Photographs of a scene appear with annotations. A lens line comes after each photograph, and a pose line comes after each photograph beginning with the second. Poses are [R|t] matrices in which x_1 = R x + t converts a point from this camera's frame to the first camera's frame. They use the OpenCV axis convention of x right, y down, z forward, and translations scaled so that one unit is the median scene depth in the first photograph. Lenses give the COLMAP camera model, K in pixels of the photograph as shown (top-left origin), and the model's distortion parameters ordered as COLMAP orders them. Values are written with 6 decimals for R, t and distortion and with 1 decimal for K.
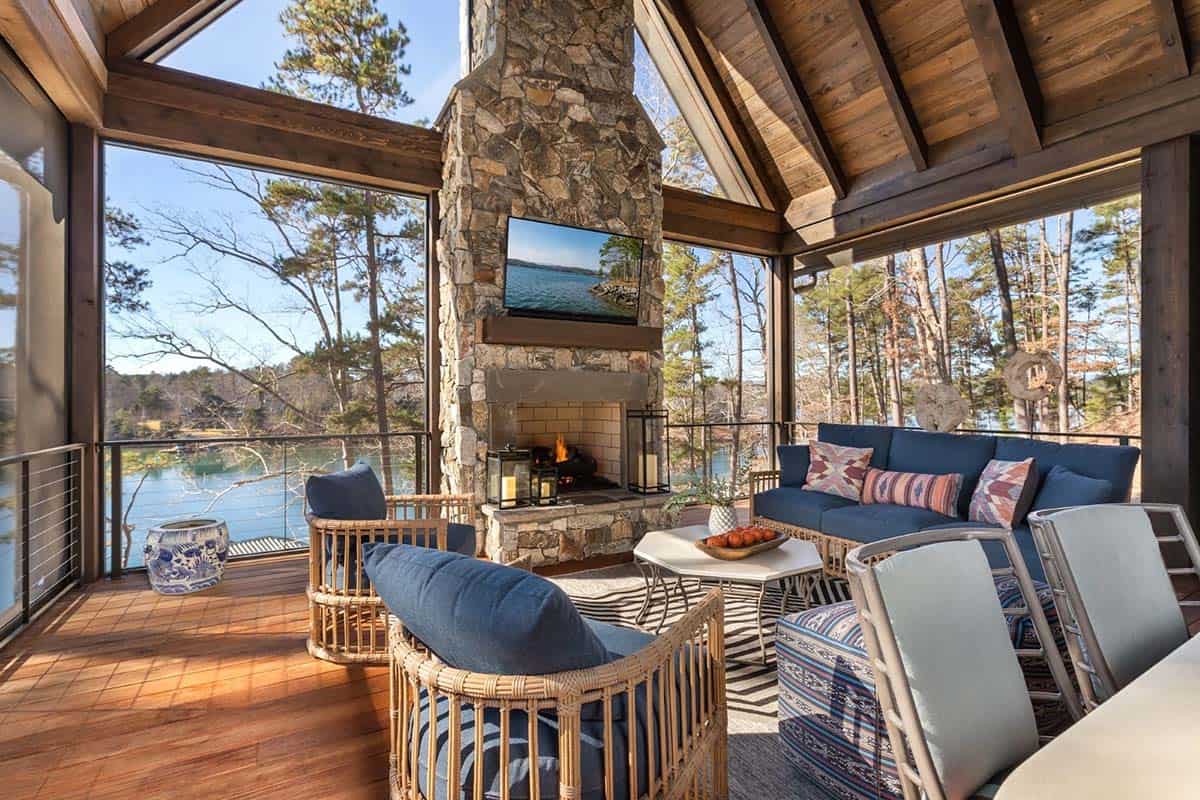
lens RADIAL K [[554.2, 0, 600.7], [0, 554.2, 394.3], [0, 0, 1]] dist [-0.003189, -0.002122]
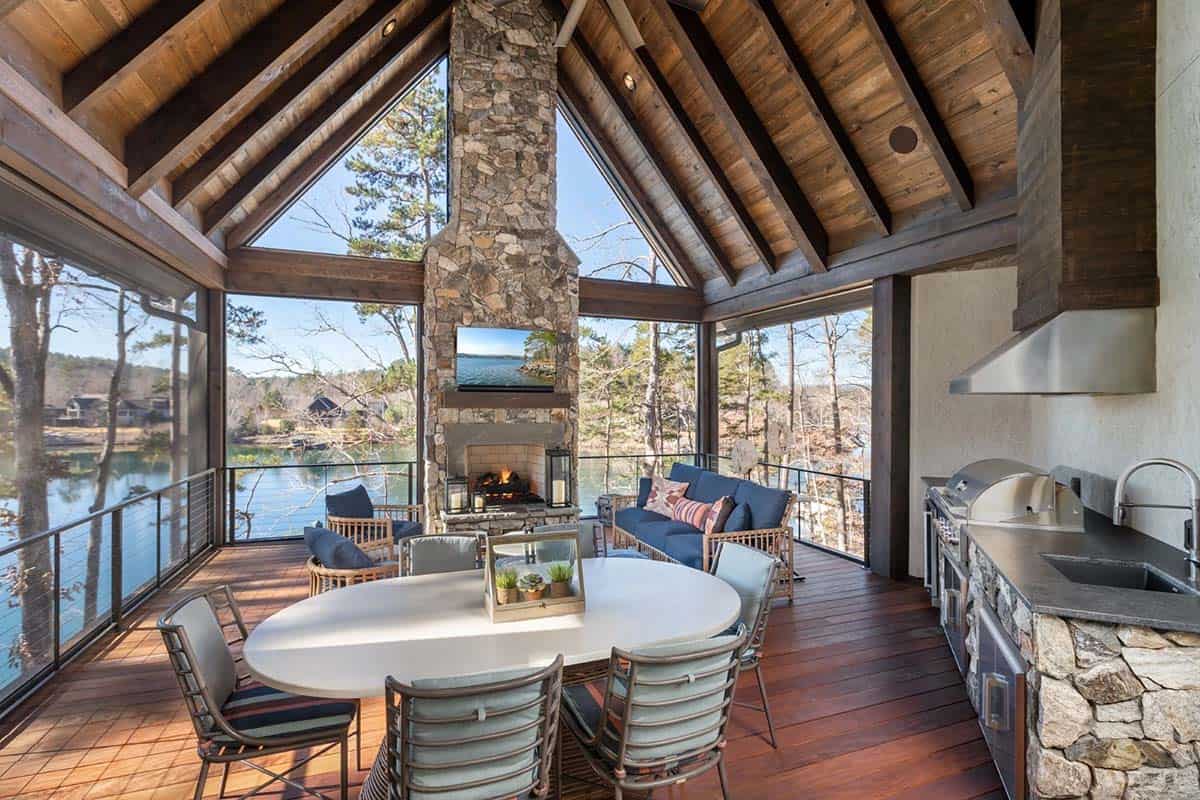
lens RADIAL K [[554.2, 0, 596.0], [0, 554.2, 403.1], [0, 0, 1]] dist [-0.003189, -0.002122]
pose [[0.988195, 0.008921, -0.152942, 0.408766], [-0.007831, 0.999939, 0.007726, -0.108811], [0.153002, -0.006437, 0.988205, -0.428742]]
